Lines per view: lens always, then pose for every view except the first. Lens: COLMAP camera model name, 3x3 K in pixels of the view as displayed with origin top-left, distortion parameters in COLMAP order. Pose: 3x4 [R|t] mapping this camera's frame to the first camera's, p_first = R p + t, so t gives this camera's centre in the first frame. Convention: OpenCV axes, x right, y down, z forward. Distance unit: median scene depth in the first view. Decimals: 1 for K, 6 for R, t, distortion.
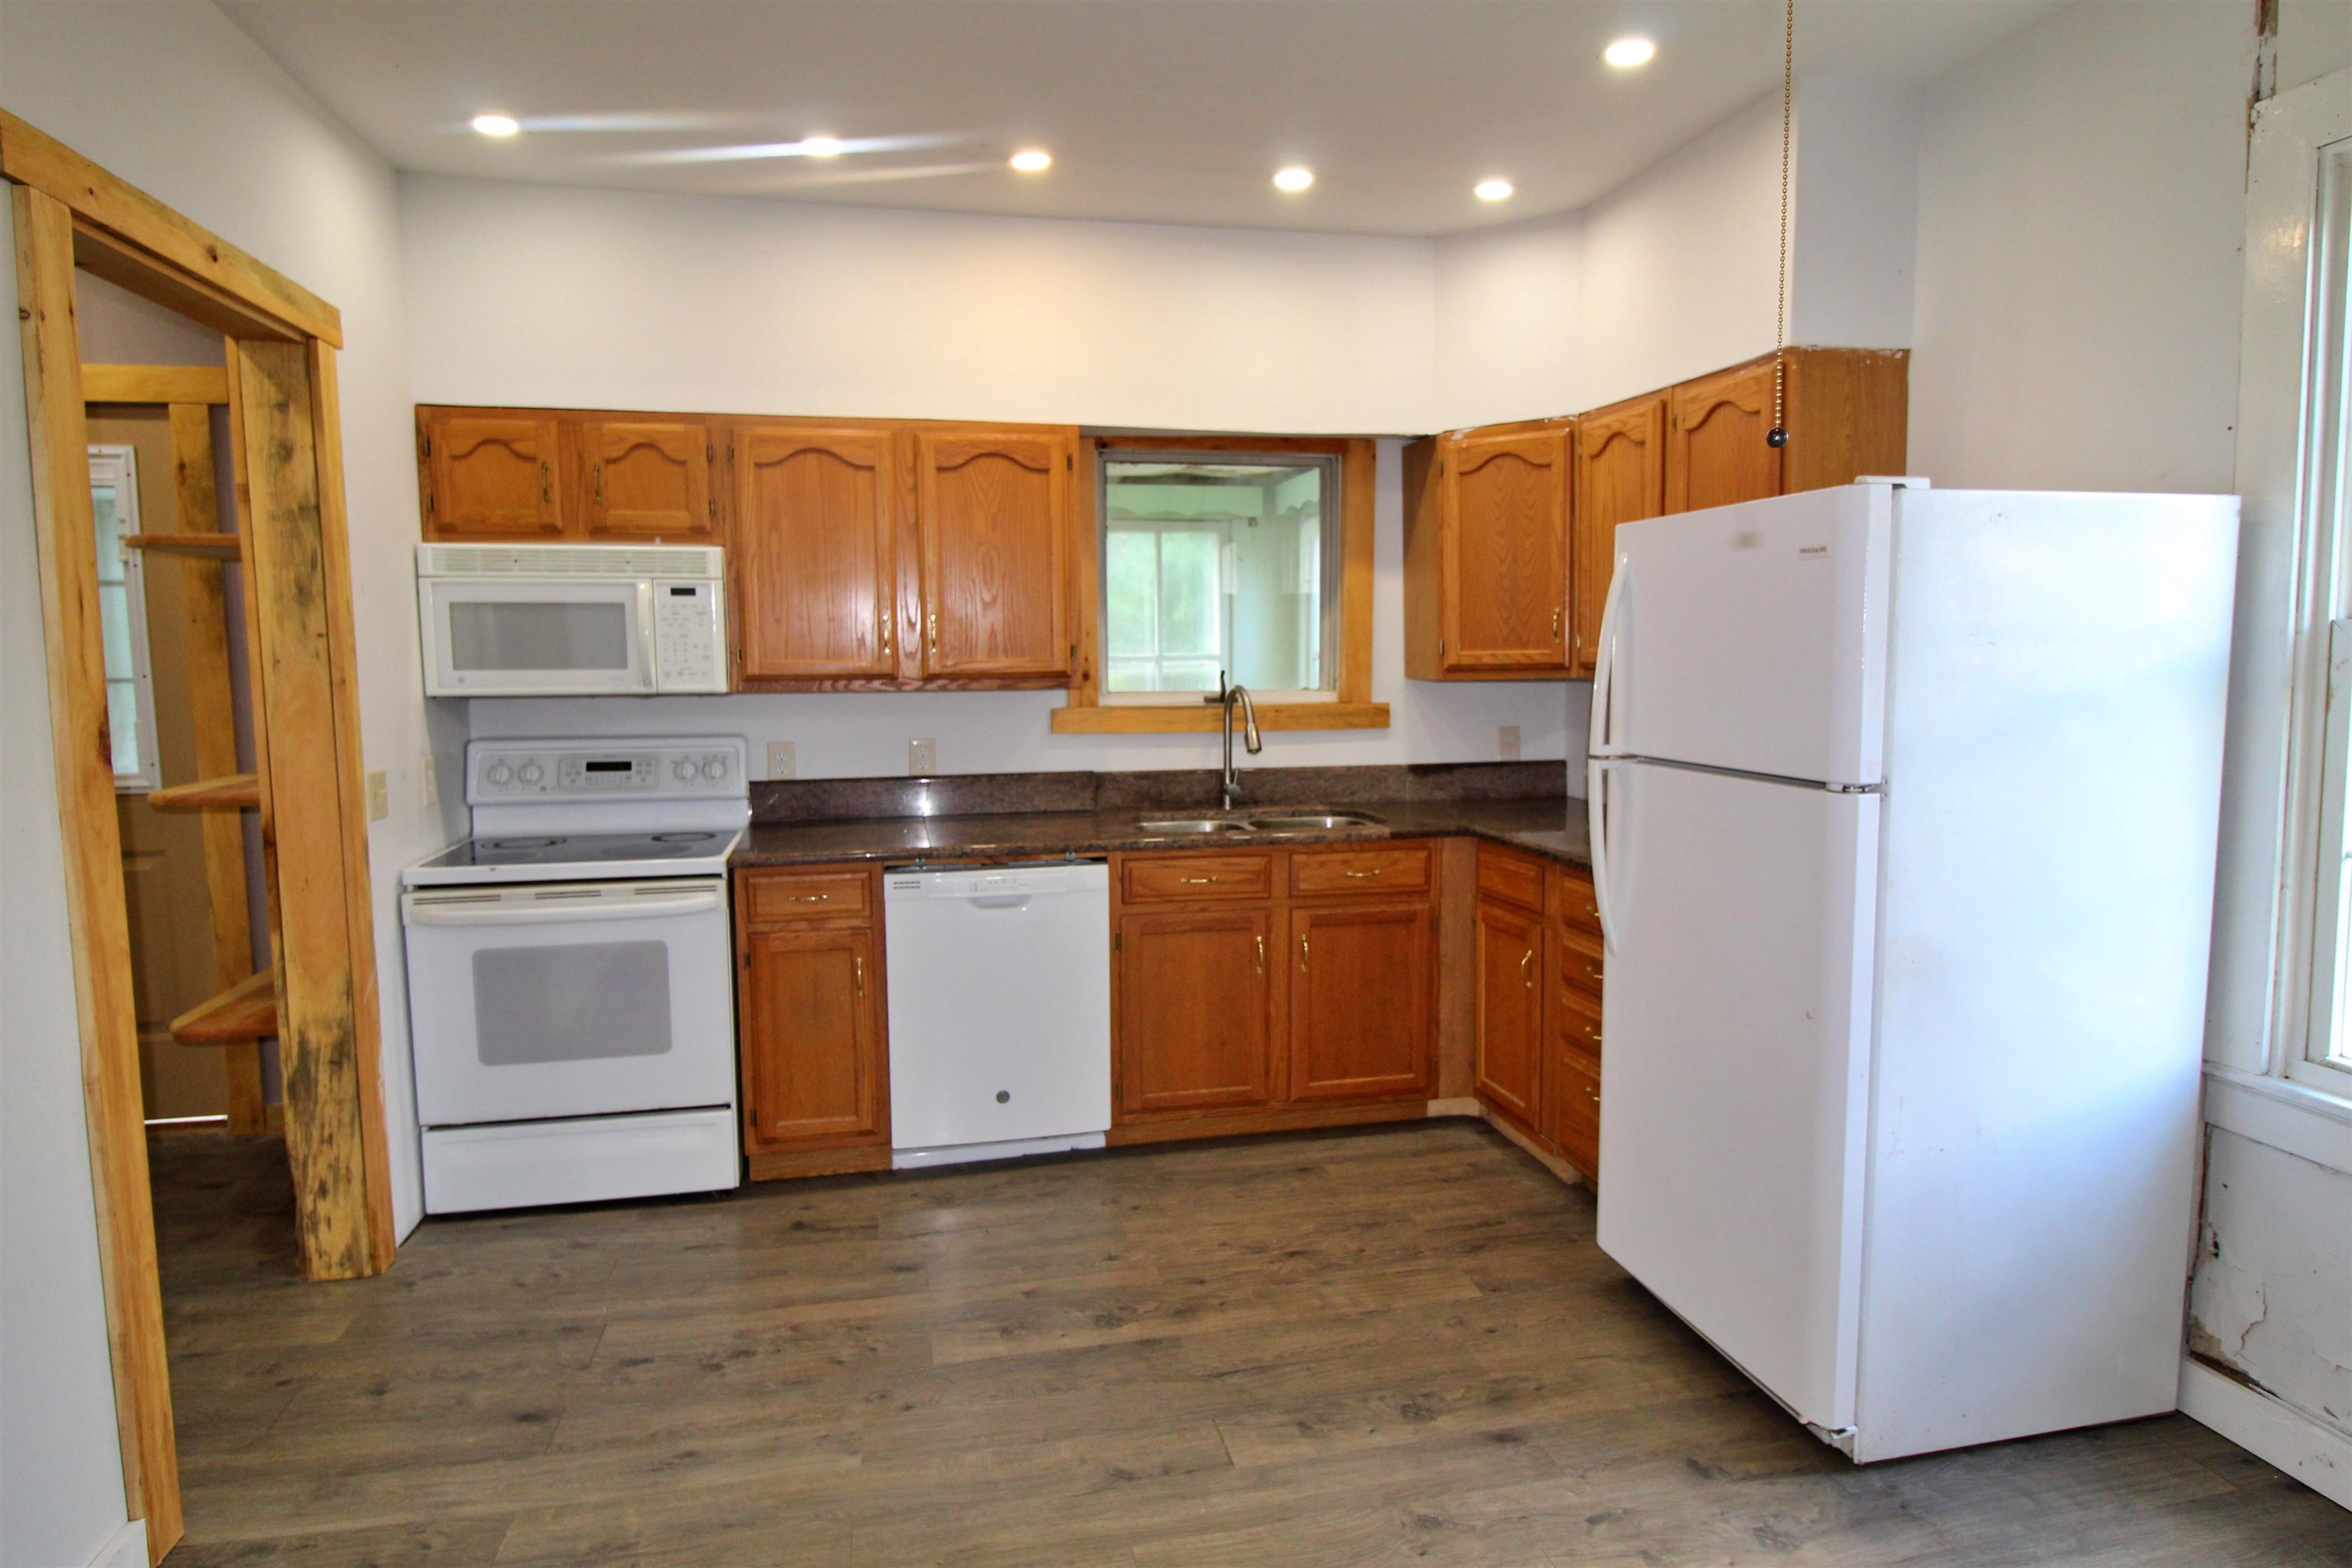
lens RADIAL K [[1319.3, 0, 1179.6], [0, 1319.3, 765.2], [0, 0, 1]] dist [-0.001366, -0.009030]
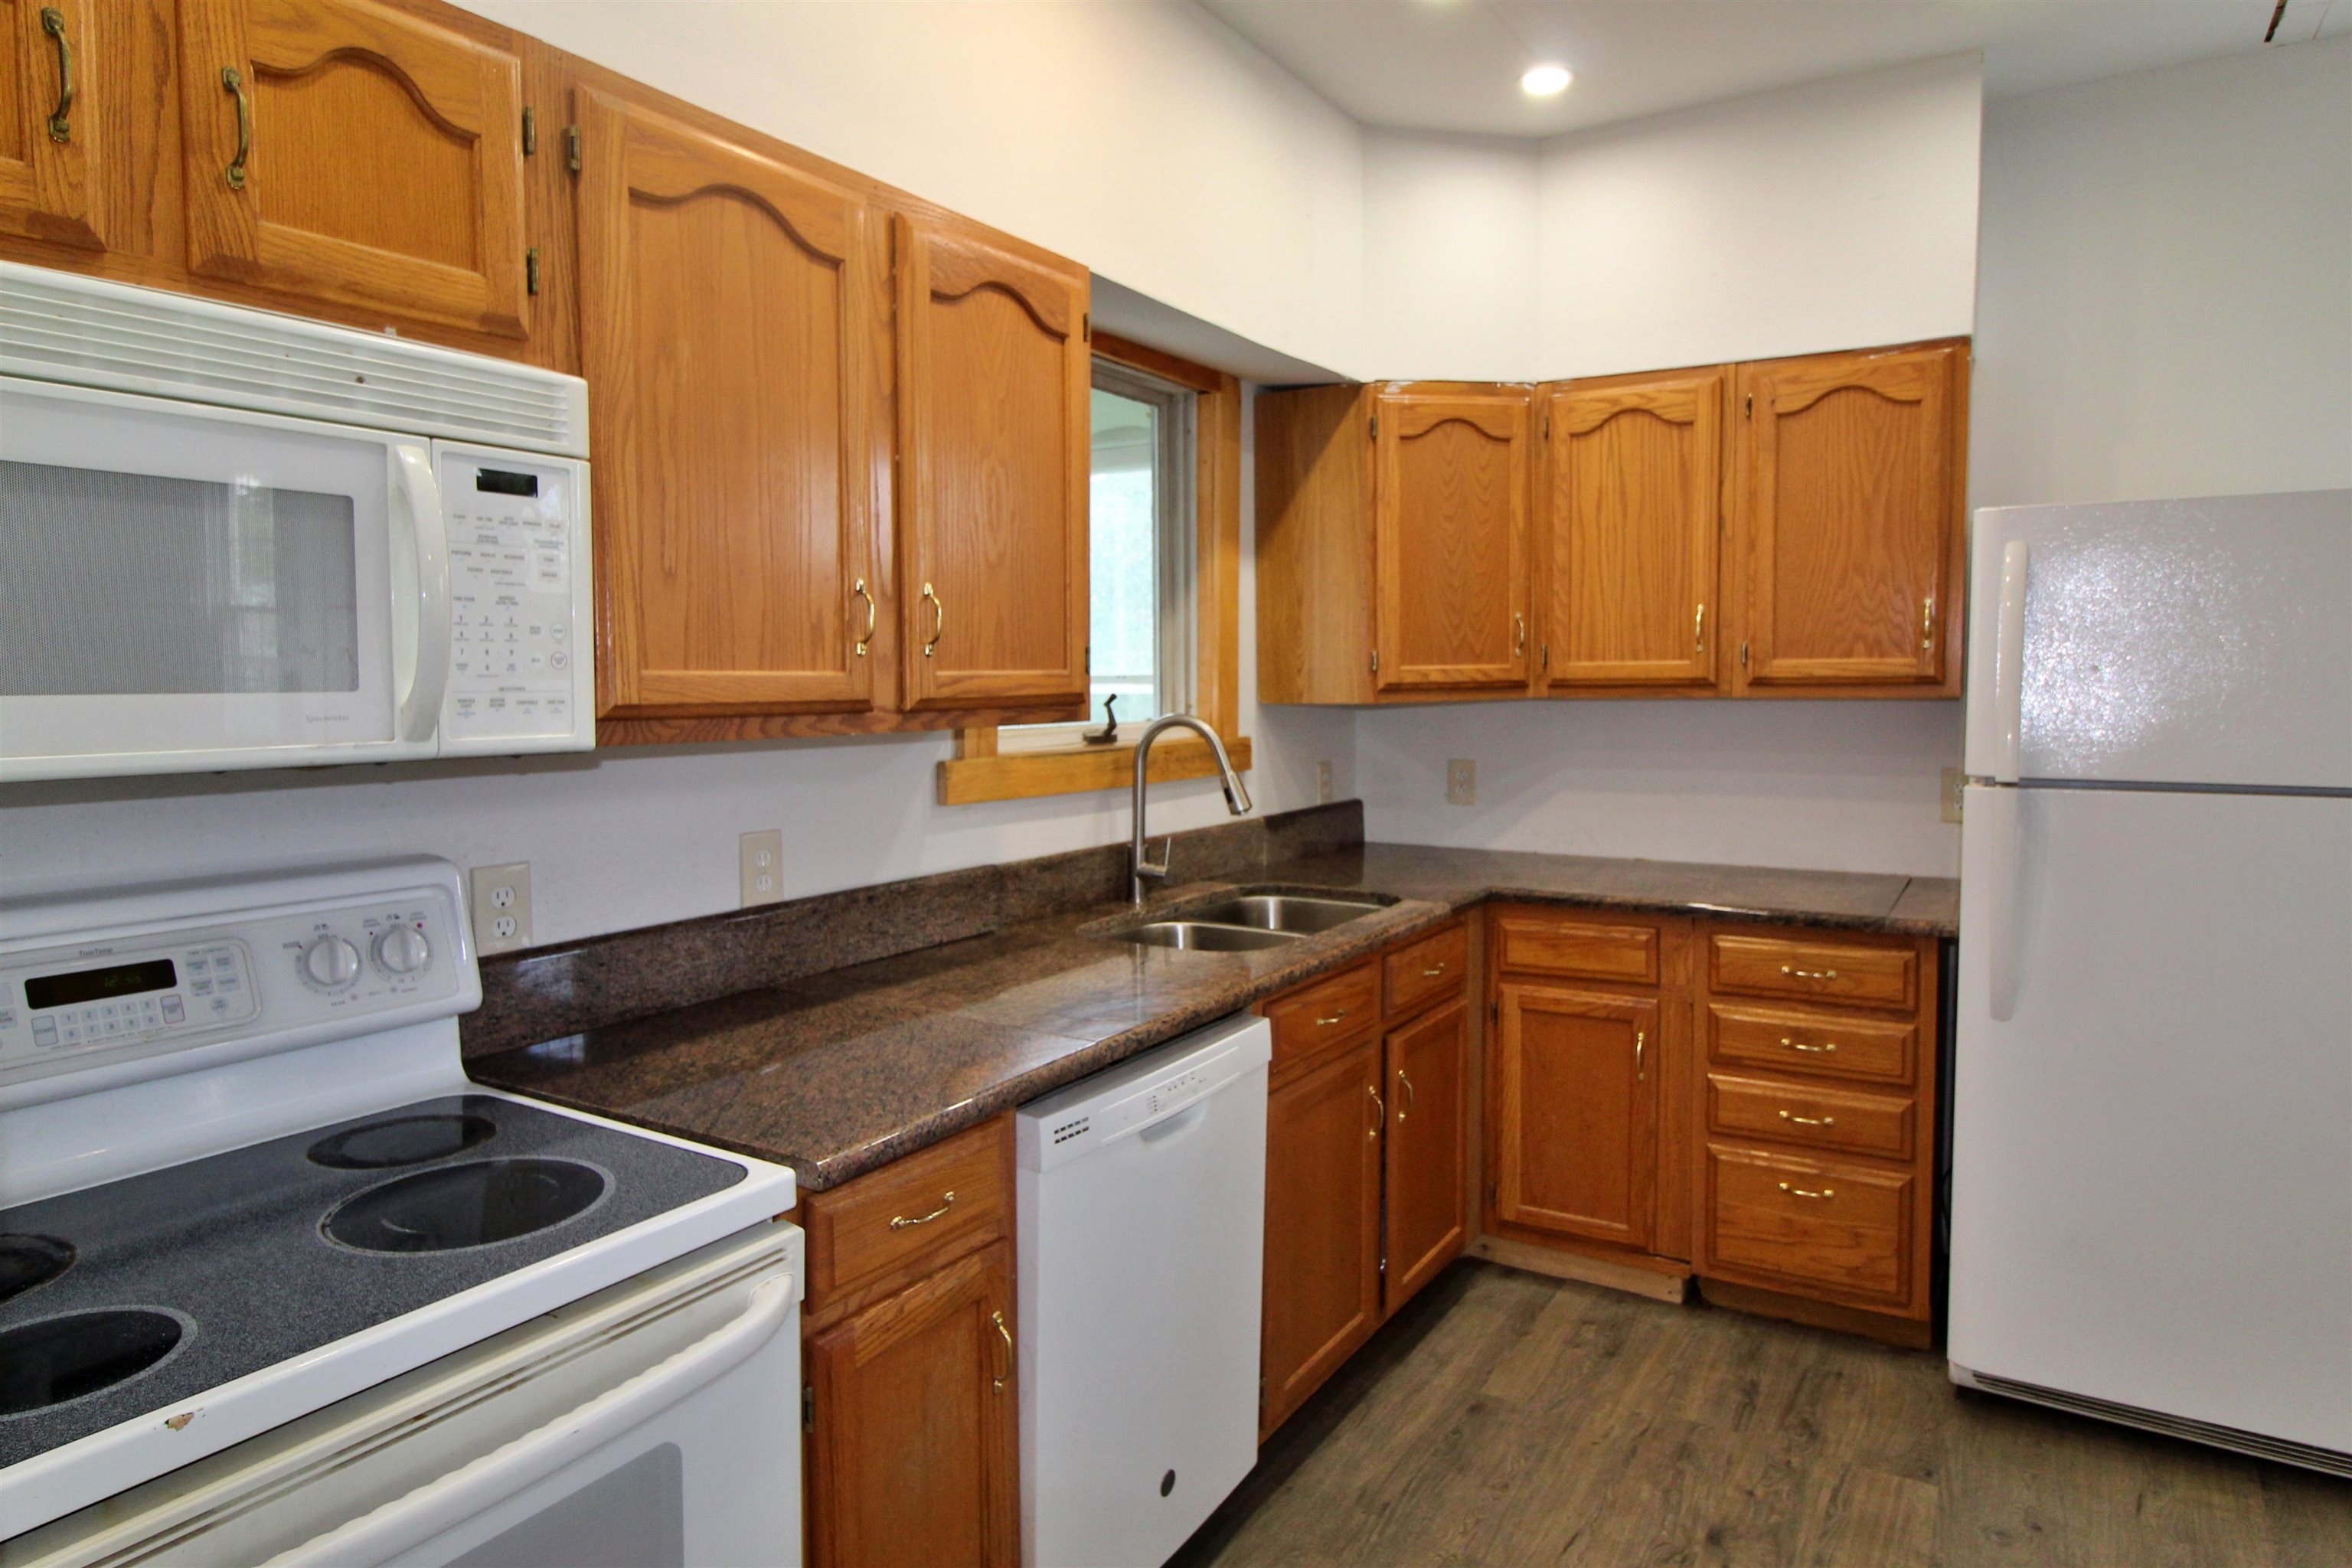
lens RADIAL K [[1380.9, 0, 1185.7], [0, 1380.9, 768.0], [0, 0, 1]] dist [-0.000016, -0.012669]
pose [[0.702515, -0.044500, 0.710277, -0.526382], [0.064412, 0.997923, -0.001186, -0.038775], [-0.708748, 0.046584, 0.703922, 0.599504]]
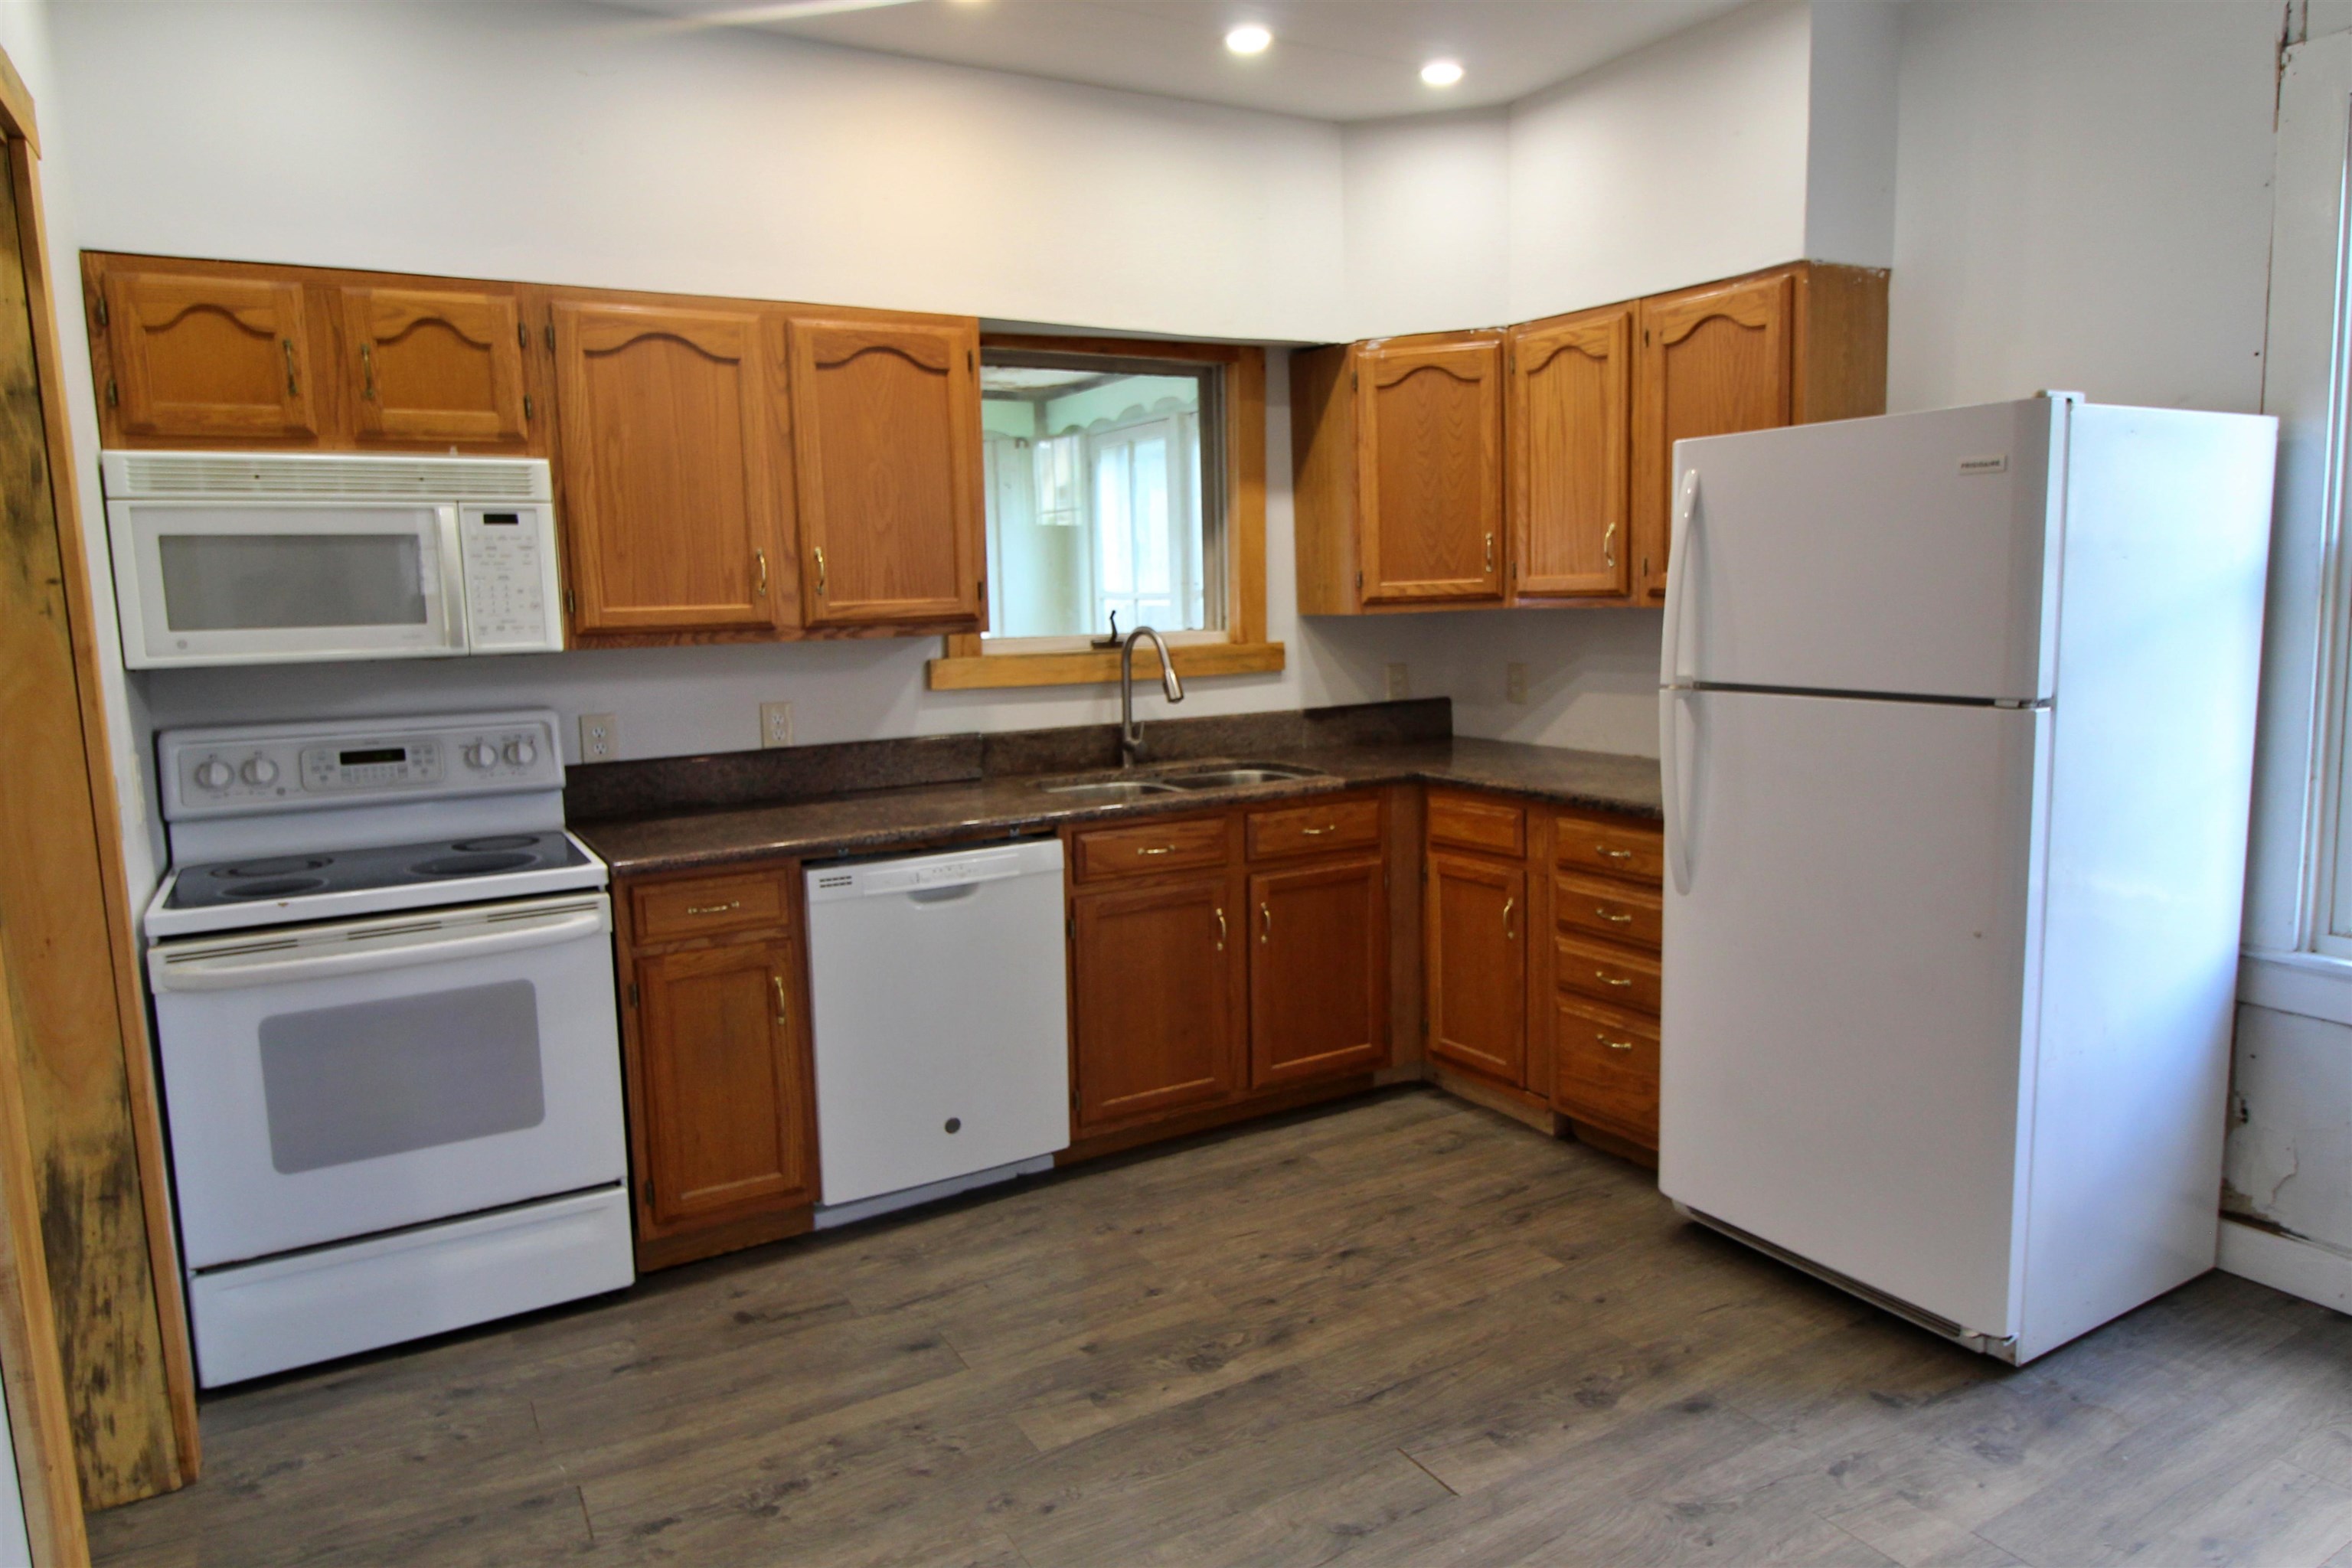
lens RADIAL K [[1450.7, 0, 1185.7], [0, 1450.7, 769.0], [0, 0, 1]] dist [0.002910, -0.013488]
pose [[0.951690, -0.055797, 0.301950, -0.264227], [0.045888, 0.998153, 0.039817, -0.003743], [-0.303613, -0.024038, 0.952492, 0.087396]]
